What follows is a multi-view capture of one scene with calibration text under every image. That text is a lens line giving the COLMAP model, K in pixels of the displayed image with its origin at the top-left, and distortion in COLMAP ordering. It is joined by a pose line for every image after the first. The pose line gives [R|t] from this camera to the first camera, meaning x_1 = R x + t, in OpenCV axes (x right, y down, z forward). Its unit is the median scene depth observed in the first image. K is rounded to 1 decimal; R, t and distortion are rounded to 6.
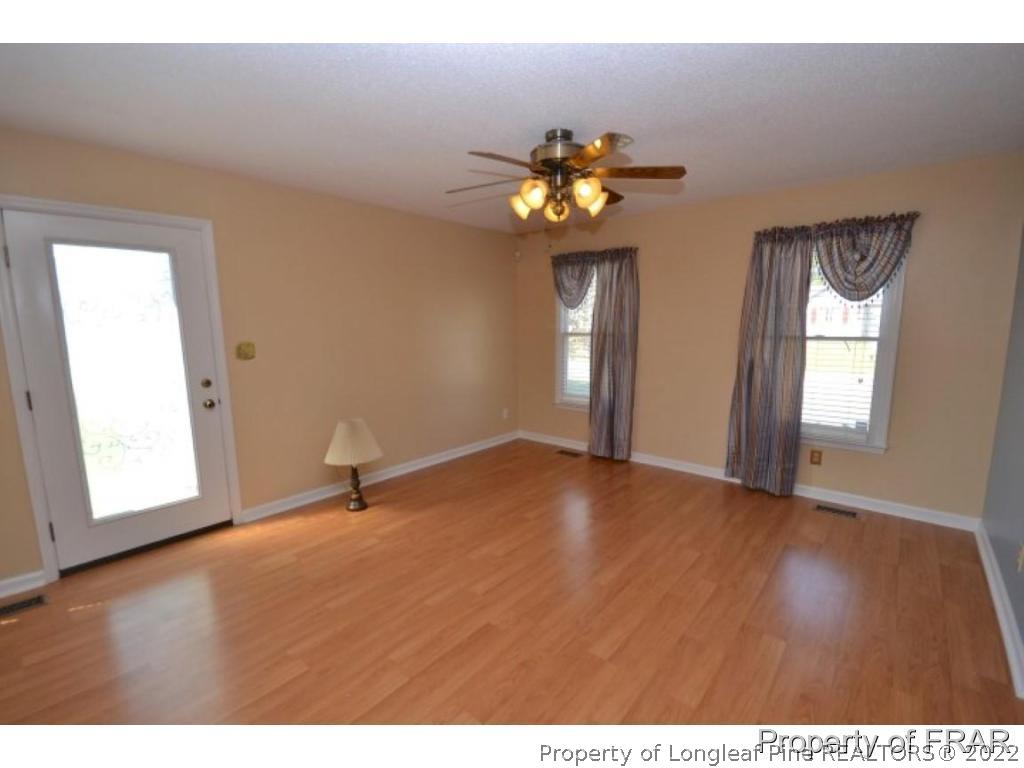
lens RADIAL K [[454.2, 0, 511.4], [0, 454.2, 388.8], [0, 0, 1]] dist [-0.002157, -0.004471]
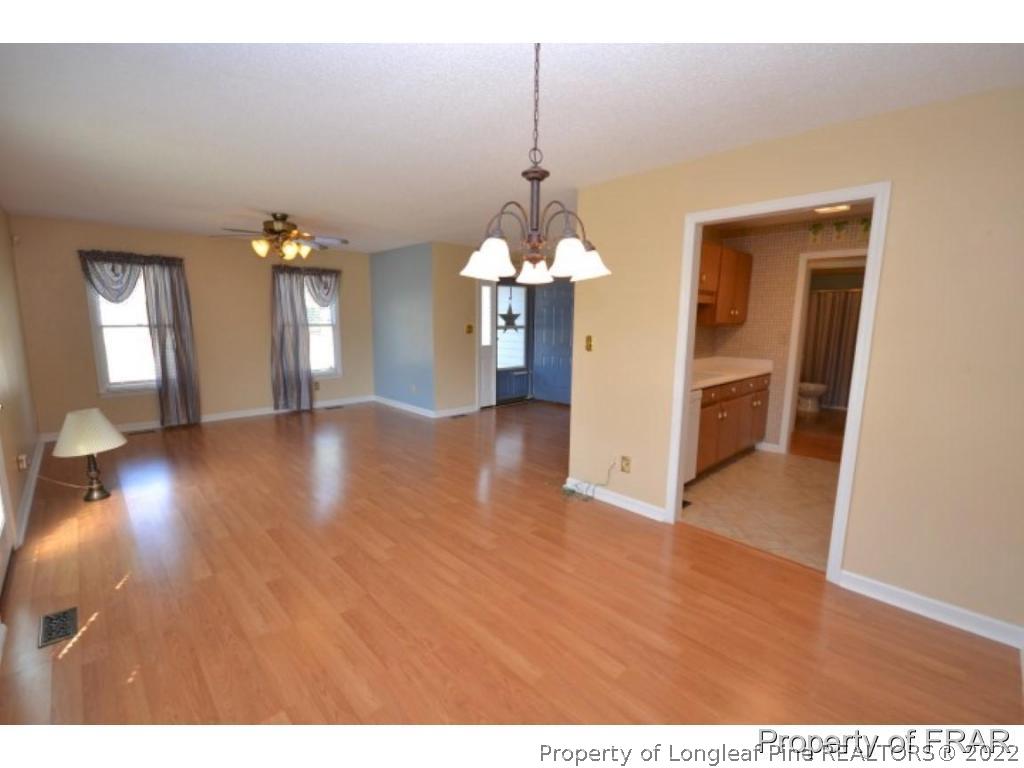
lens RADIAL K [[454.2, 0, 507.0], [0, 454.2, 392.3], [0, 0, 1]] dist [-0.002157, -0.004471]
pose [[0.100349, -0.151997, 0.983274, -1.205445], [0.136401, 0.981033, 0.137730, 0.019337], [-0.985558, 0.120298, 0.119178, -0.042368]]
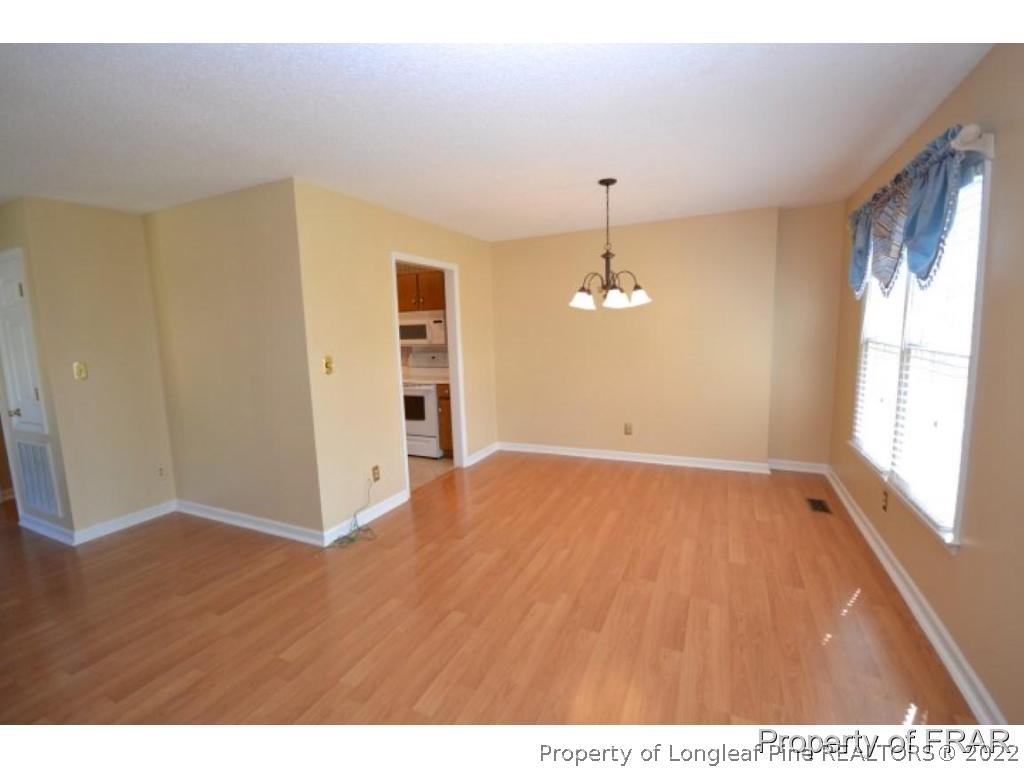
lens RADIAL K [[454.2, 0, 509.6], [0, 454.2, 384.0], [0, 0, 1]] dist [-0.002157, -0.004471]
pose [[-0.961605, 0.076089, -0.263680, -0.272031], [0.002958, 0.963615, 0.267278, -0.125307], [0.274423, 0.256236, -0.926841, 0.821121]]
